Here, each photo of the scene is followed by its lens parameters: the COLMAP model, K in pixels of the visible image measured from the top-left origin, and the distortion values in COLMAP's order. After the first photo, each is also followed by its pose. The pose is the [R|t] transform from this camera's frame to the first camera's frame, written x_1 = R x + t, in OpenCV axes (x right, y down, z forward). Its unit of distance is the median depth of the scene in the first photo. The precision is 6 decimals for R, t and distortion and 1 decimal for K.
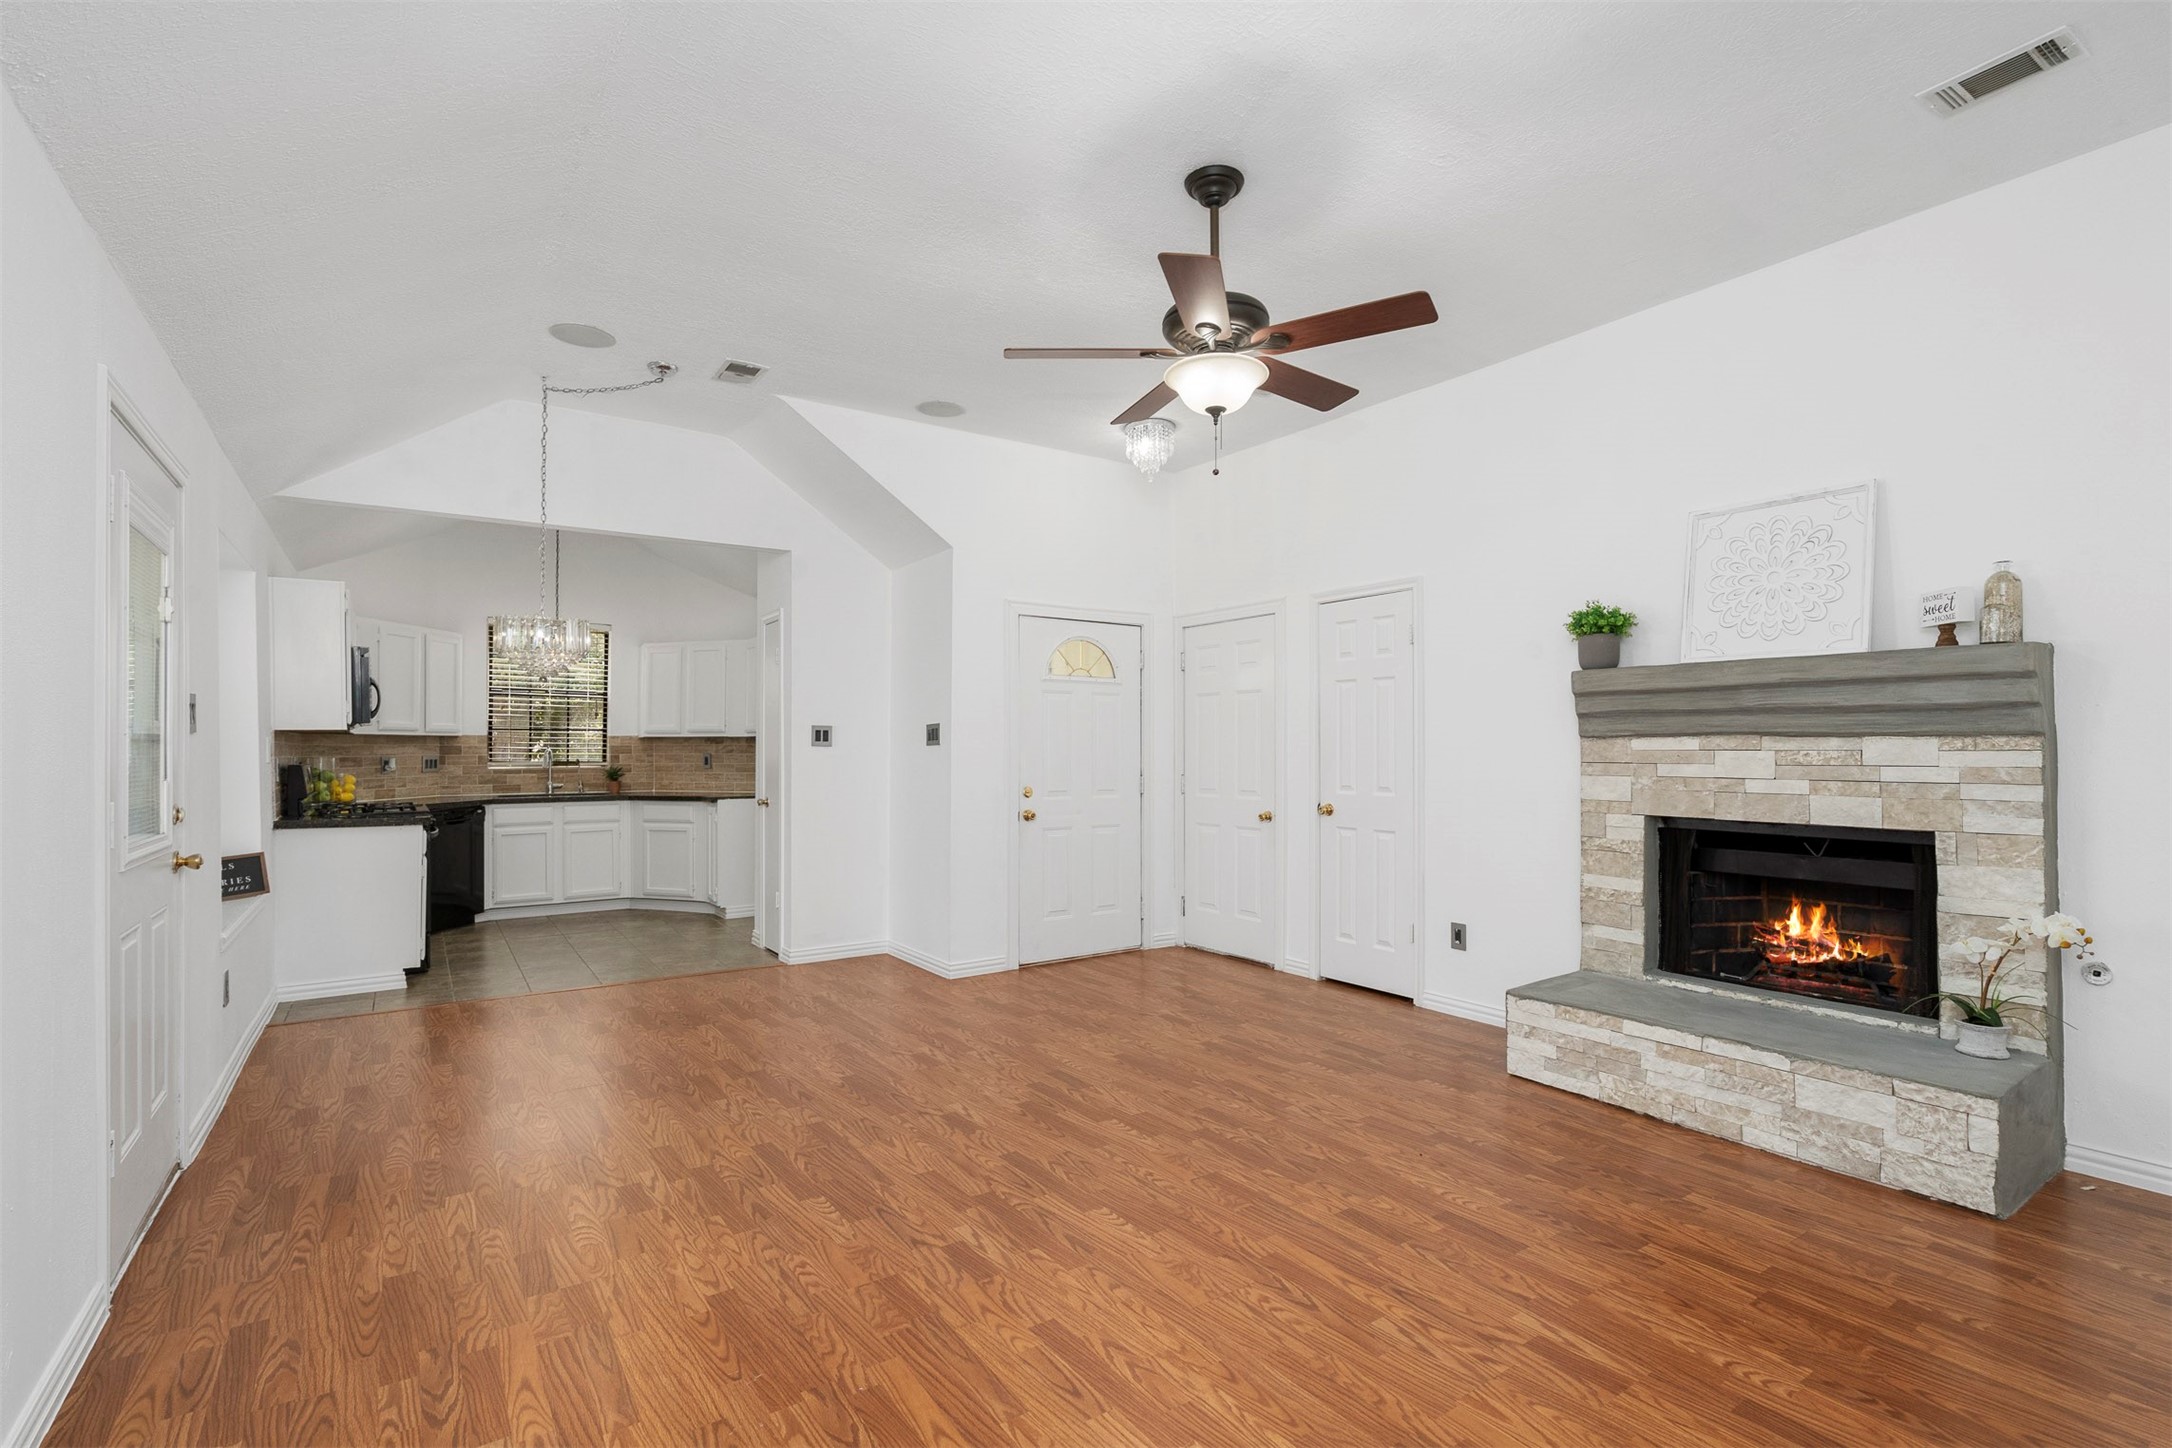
lens RADIAL K [[996.0, 0, 1081.9], [0, 996.0, 735.1], [0, 0, 1]] dist [-0.002692, -0.000172]
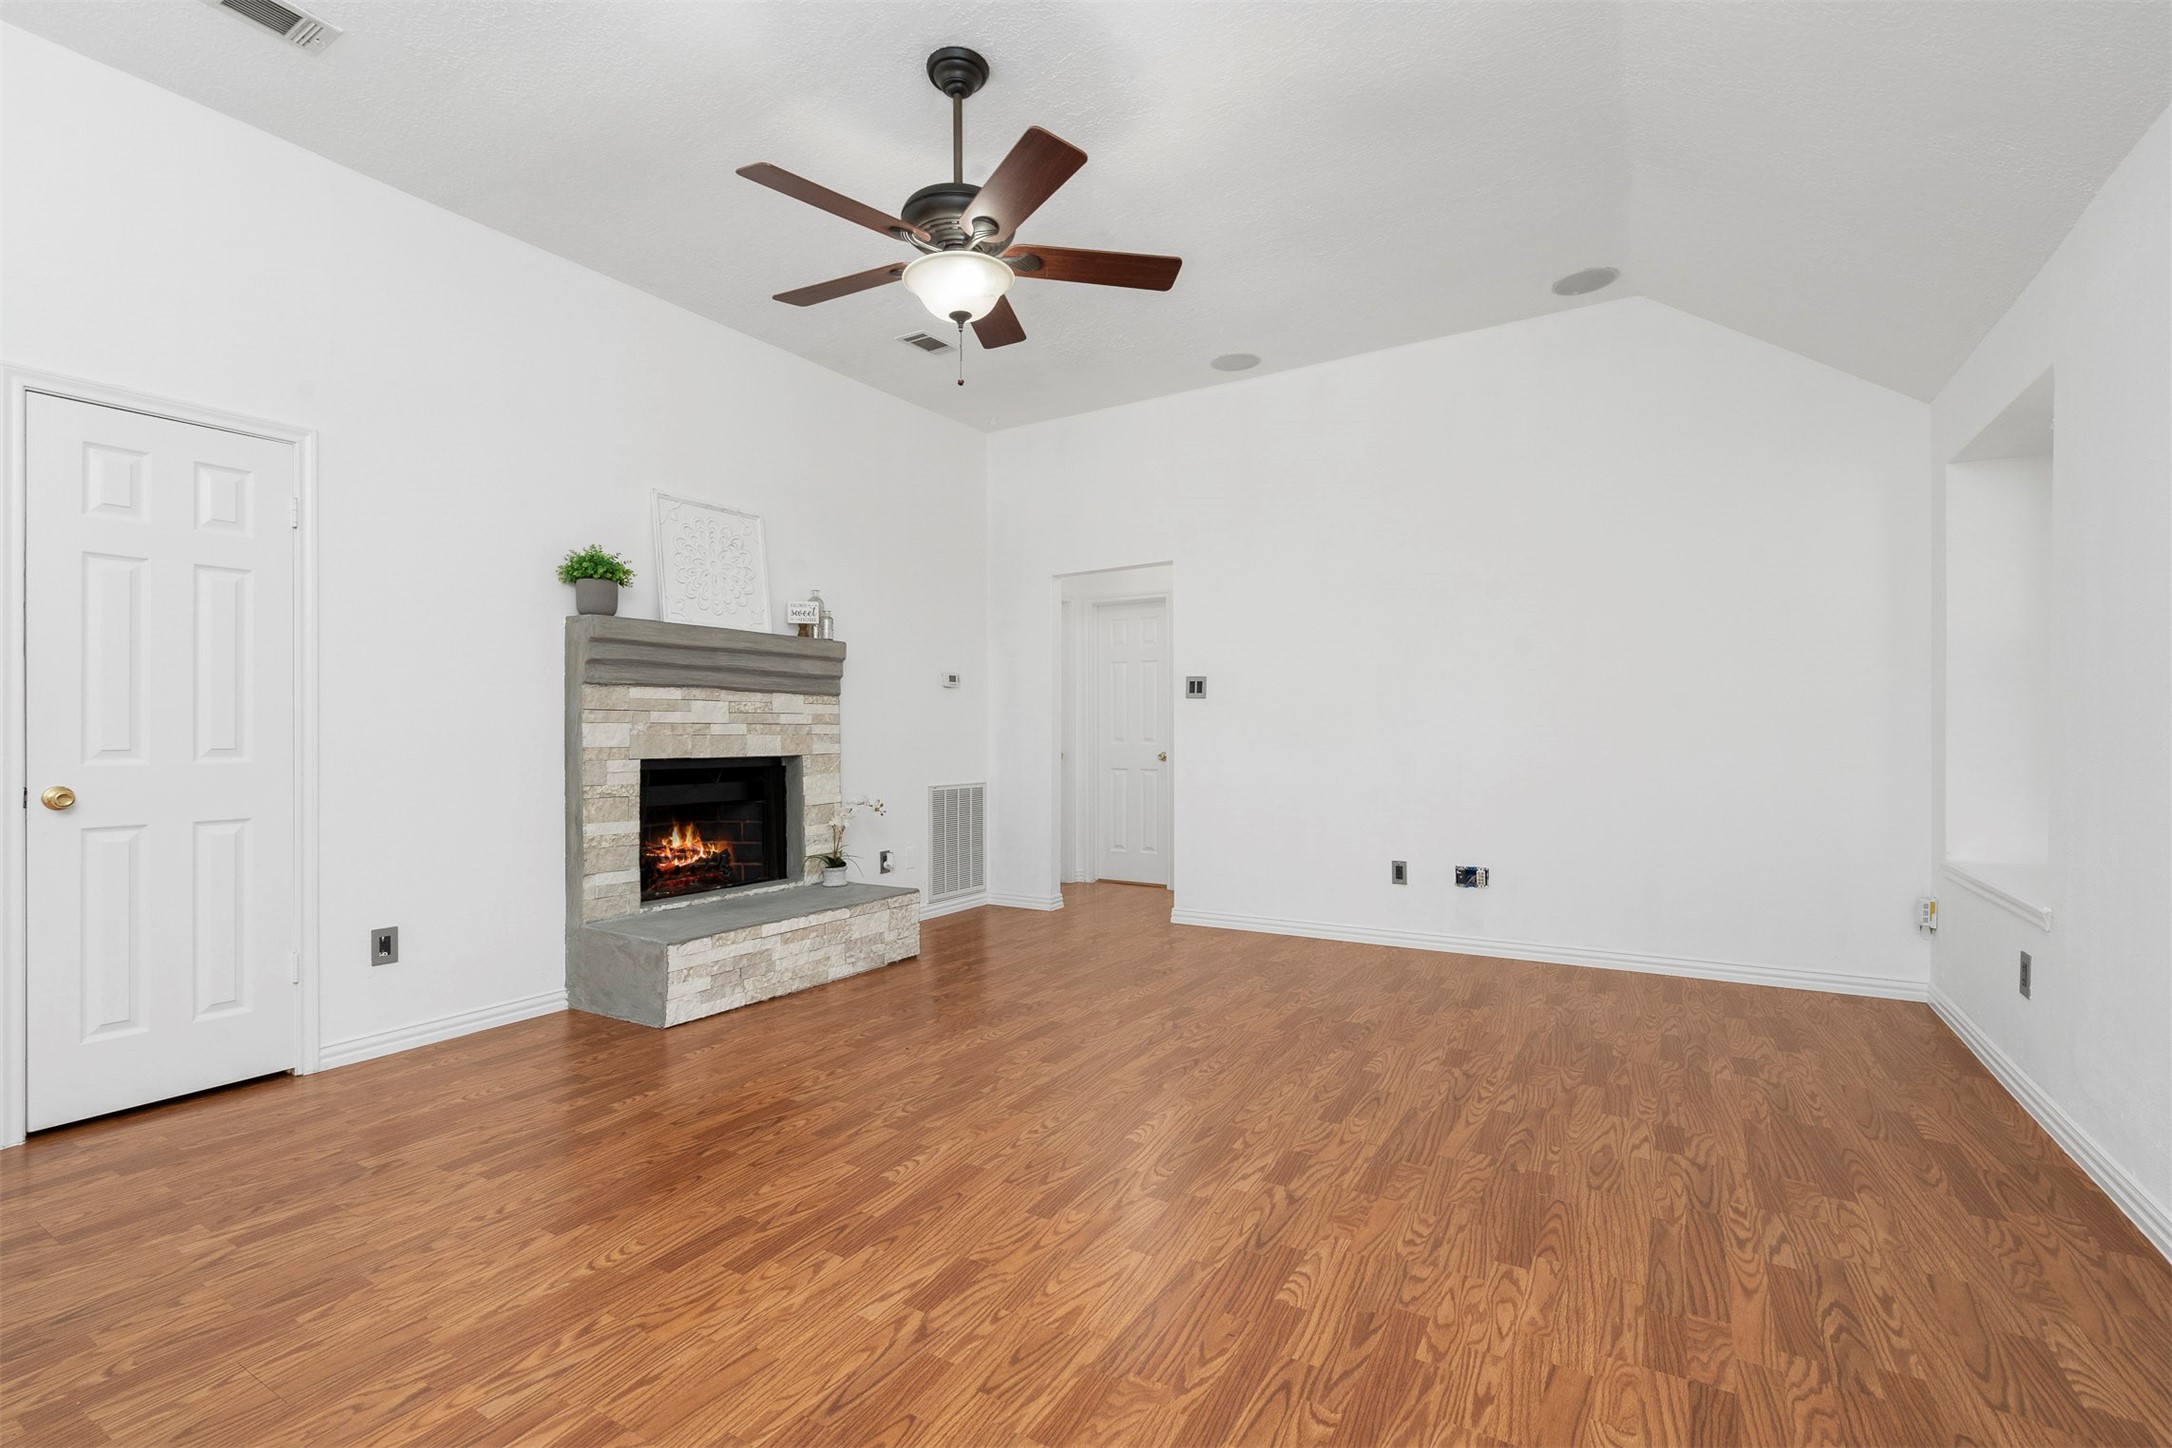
lens RADIAL K [[980.3, 0, 1077.0], [0, 980.3, 724.6], [0, 0, 1]] dist [-0.003134, 0.000399]
pose [[-0.406689, 0.010984, 0.913501, -0.714119], [-0.007843, 0.999849, -0.015514, 0.068287], [-0.913533, -0.013474, -0.406541, 1.215005]]
